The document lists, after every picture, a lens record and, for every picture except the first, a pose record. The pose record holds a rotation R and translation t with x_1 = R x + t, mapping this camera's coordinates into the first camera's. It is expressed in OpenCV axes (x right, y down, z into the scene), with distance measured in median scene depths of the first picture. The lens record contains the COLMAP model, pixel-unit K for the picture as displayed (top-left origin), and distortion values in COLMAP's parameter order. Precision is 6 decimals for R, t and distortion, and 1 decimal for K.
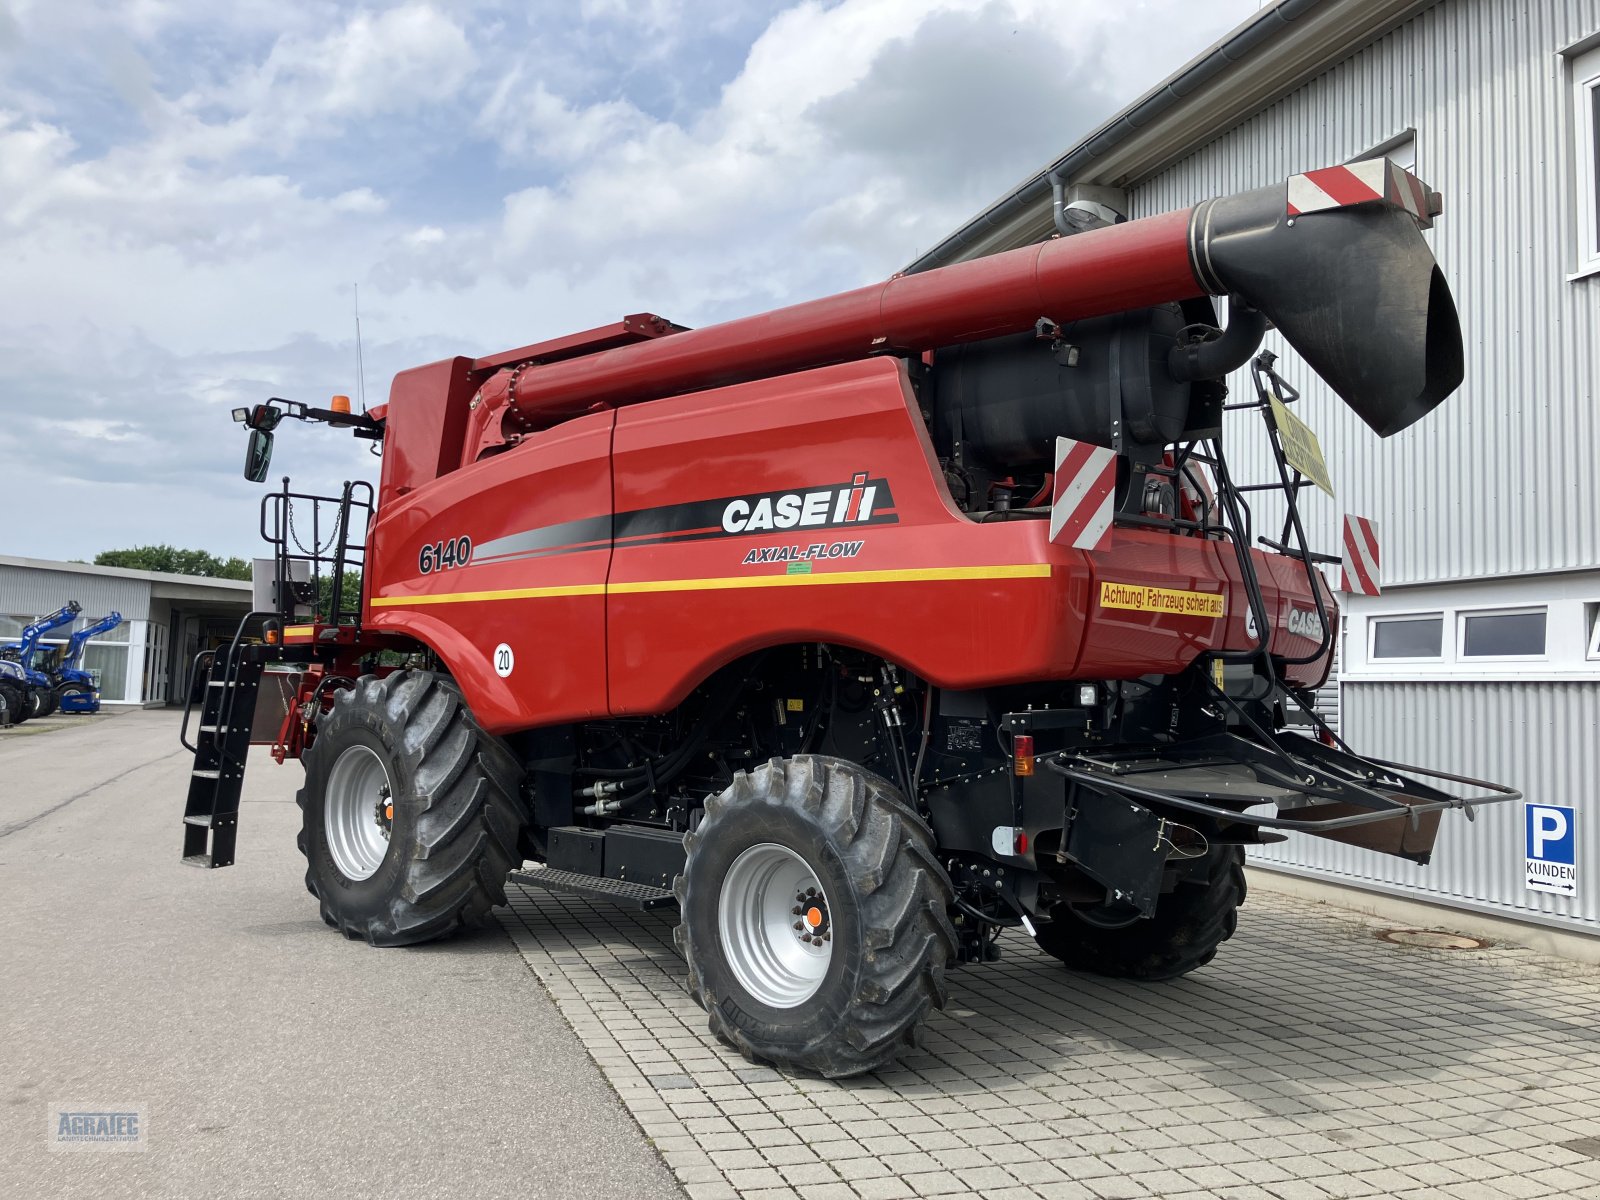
lens RADIAL K [[1311.9, 0, 775.9], [0, 1311.9, 564.3], [0, 0, 1]] dist [0.089268, -0.121046]
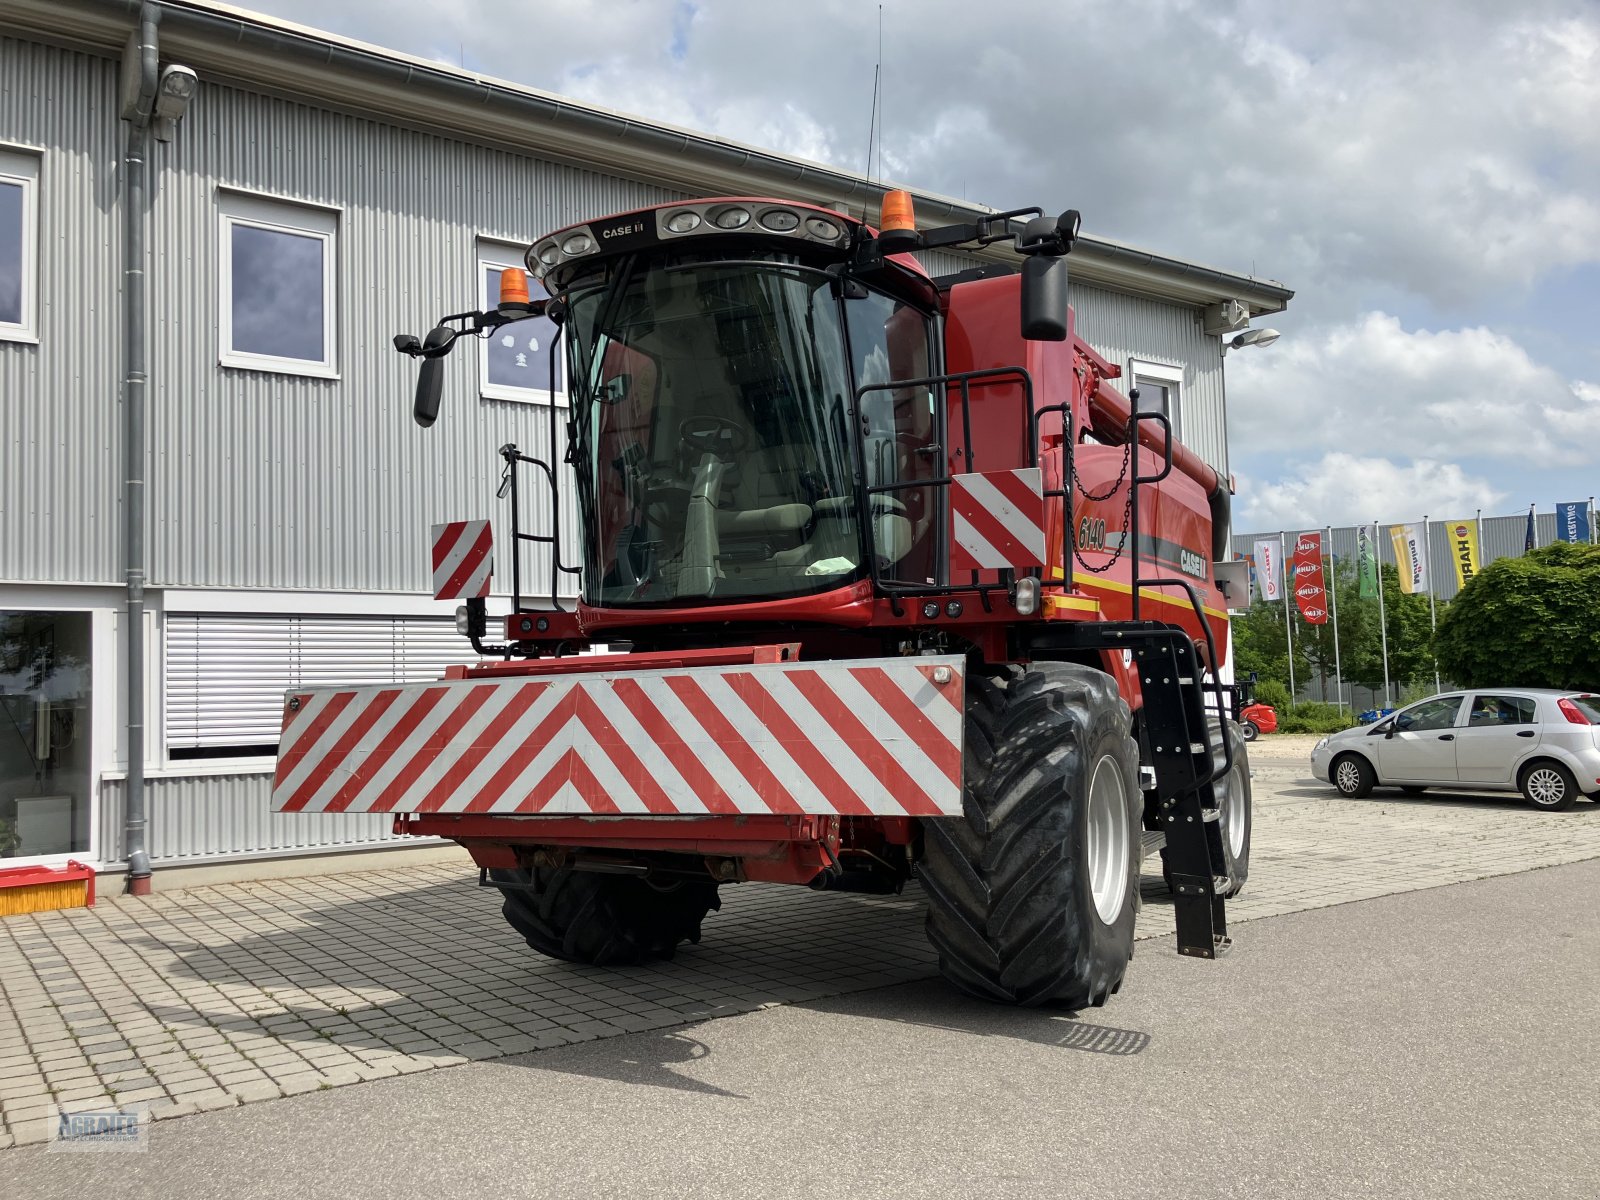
lens RADIAL K [[1326.2, 0, 772.2], [0, 1326.2, 606.9], [0, 0, 1]] dist [0.006313, 0.004417]
pose [[-0.270677, 0.039061, 0.961877, -1.354237], [-0.081712, 0.994638, -0.063385, 0.149850], [-0.959196, -0.095754, -0.266034, 1.851328]]
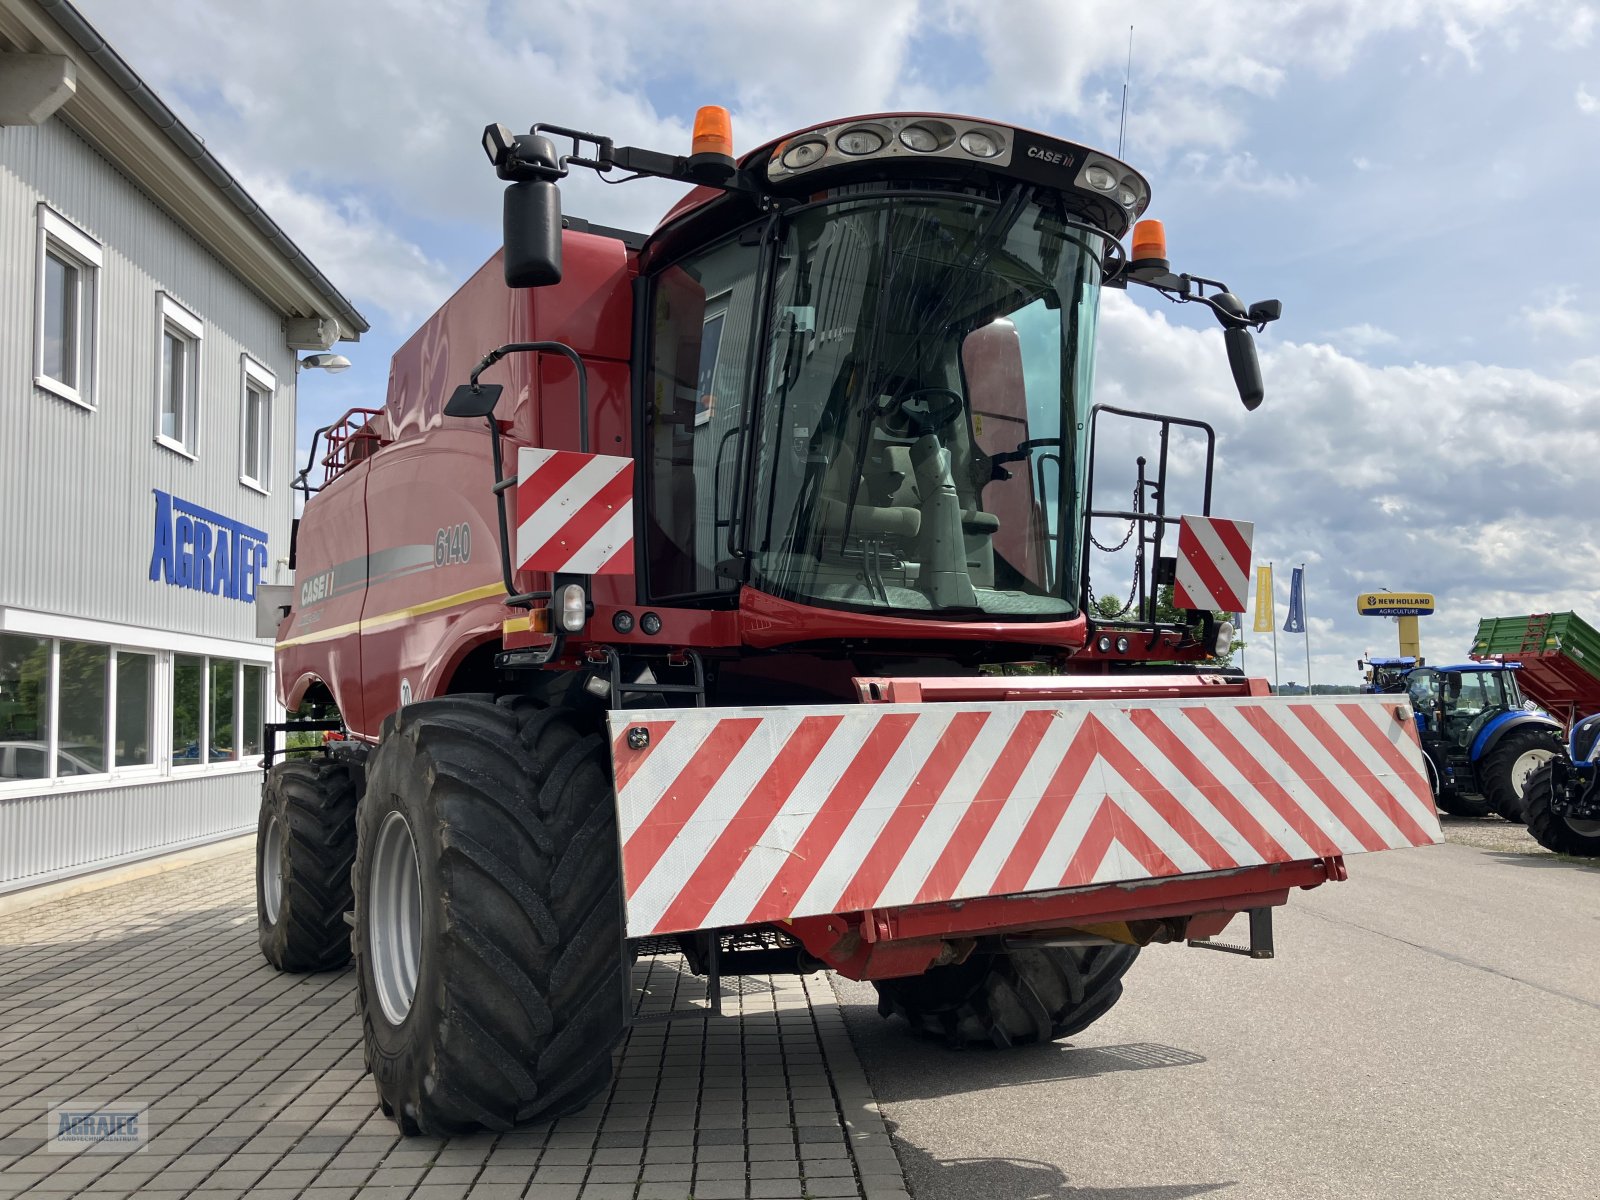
lens RADIAL K [[1318.1, 0, 800.0], [0, 1318.1, 600.0], [0, 0, 1]] dist [0.014266, -0.011172]
pose [[-0.961465, 0.000351, 0.274927, -0.529480], [-0.049094, 0.983707, -0.172945, 0.221919], [-0.270508, -0.179778, -0.945783, 2.426200]]
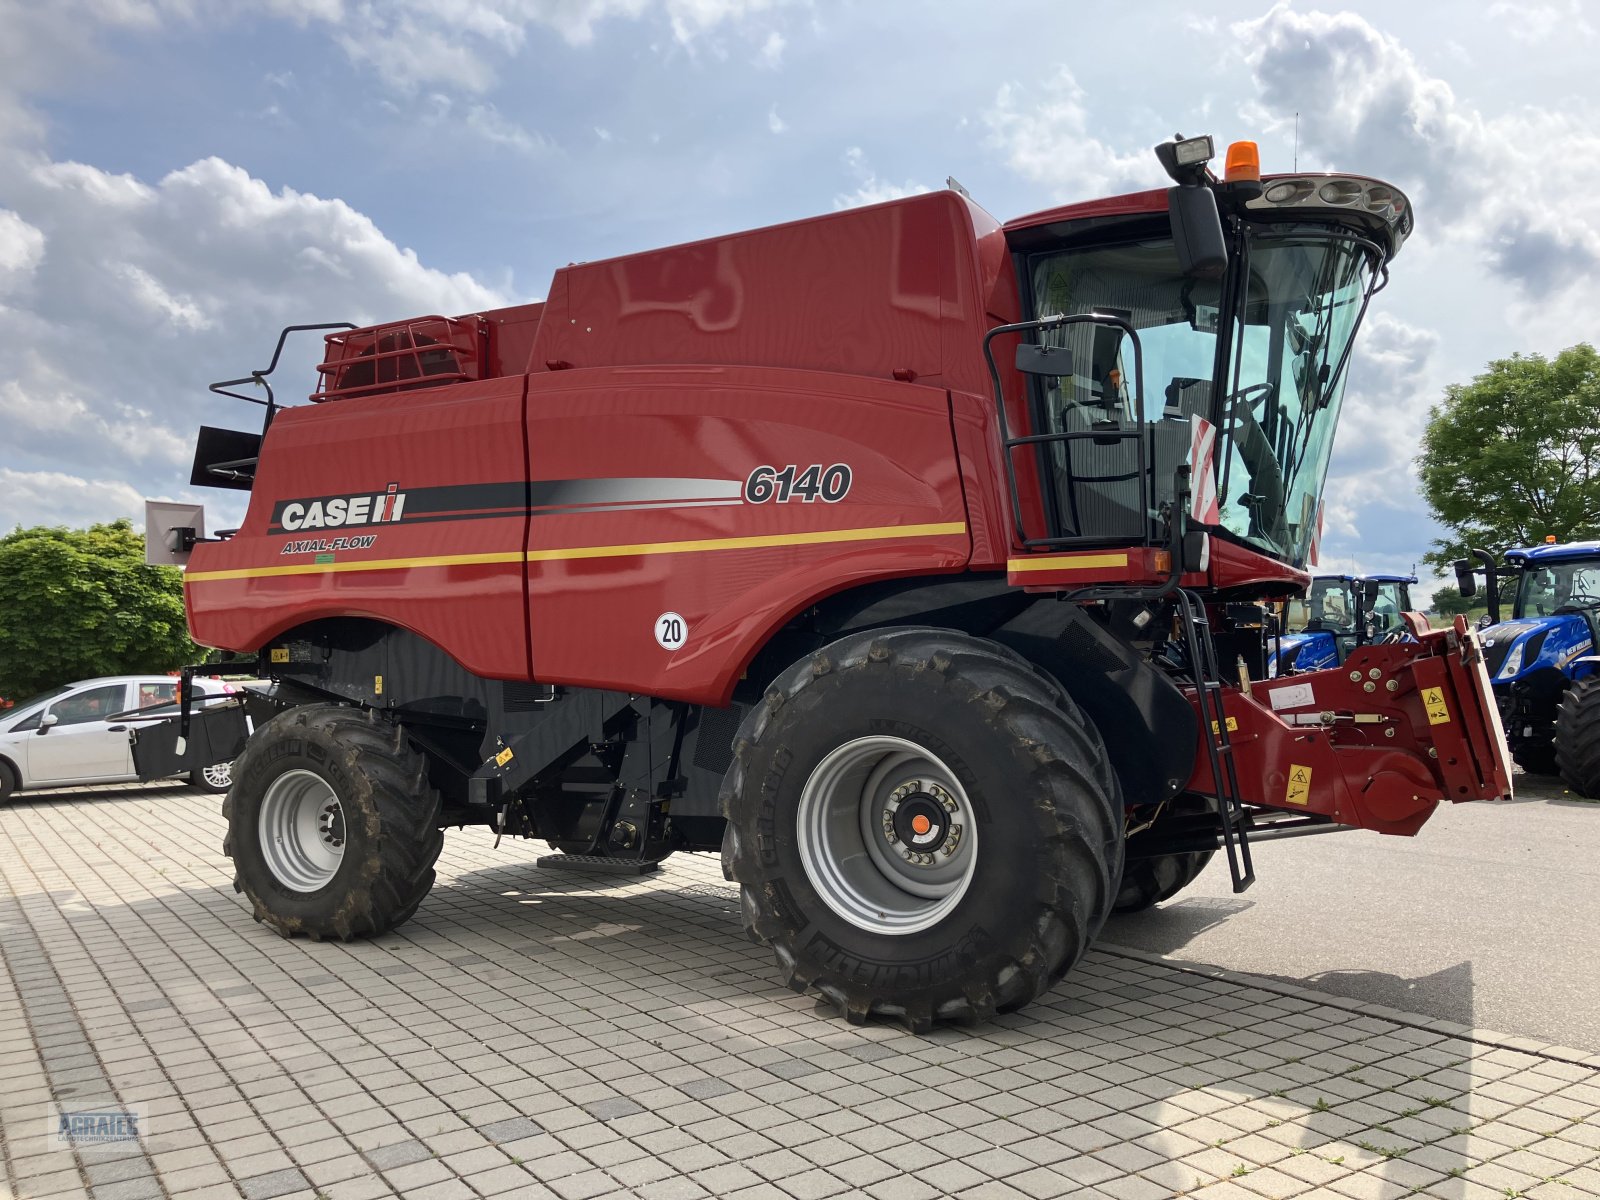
lens RADIAL K [[1318.1, 0, 800.0], [0, 1318.1, 600.0], [0, 0, 1]] dist [0.014266, -0.011172]
pose [[-0.963821, -0.023129, -0.265547, 0.232495], [0.014836, 0.990029, -0.140079, 0.253476], [0.266139, -0.138950, -0.953867, 2.517244]]
